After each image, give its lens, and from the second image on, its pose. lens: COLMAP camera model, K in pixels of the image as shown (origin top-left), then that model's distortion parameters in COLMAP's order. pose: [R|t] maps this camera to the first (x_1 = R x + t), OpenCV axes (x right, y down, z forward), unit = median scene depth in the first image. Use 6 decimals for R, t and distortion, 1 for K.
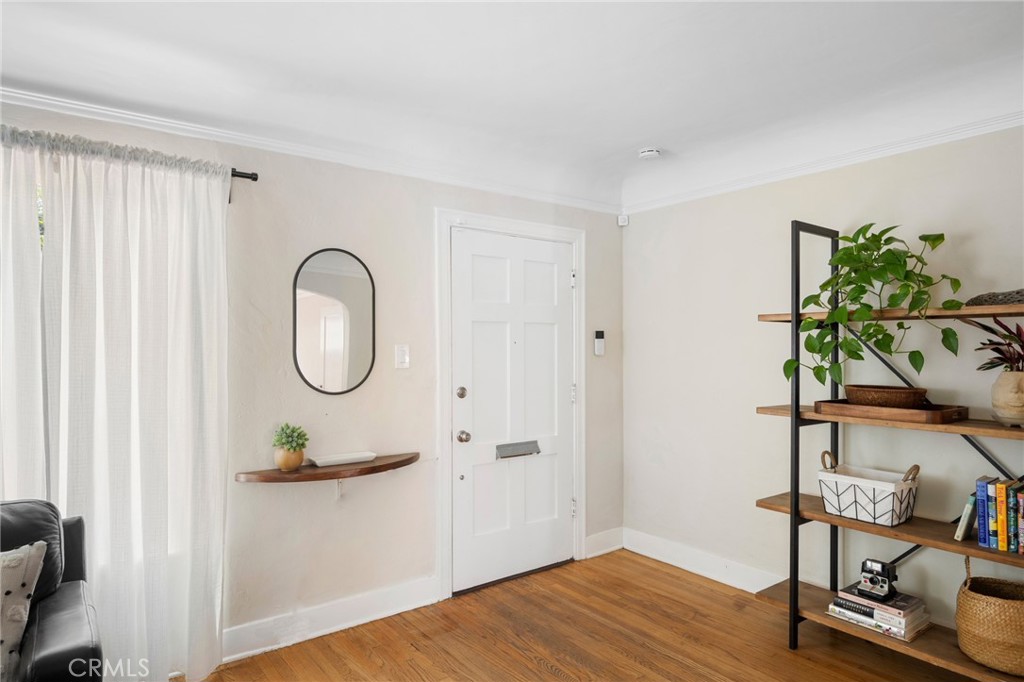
lens RADIAL K [[573.8, 0, 512.0], [0, 573.8, 341.0], [0, 0, 1]] dist [-0.005205, -0.000841]
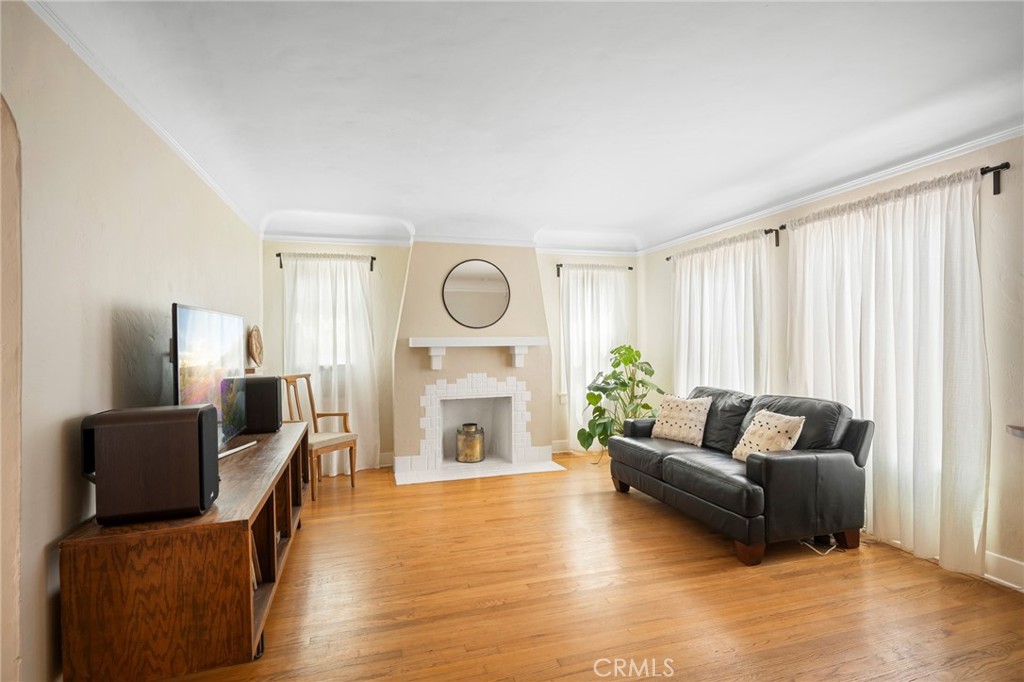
lens RADIAL K [[490.1, 0, 509.7], [0, 490.1, 341.8], [0, 0, 1]] dist [-0.000718, 0.000138]
pose [[-0.326189, 0.002596, -0.945301, 0.810583], [0.016305, 0.999863, -0.002880, 0.049672], [0.945164, -0.016353, -0.326186, 0.397211]]
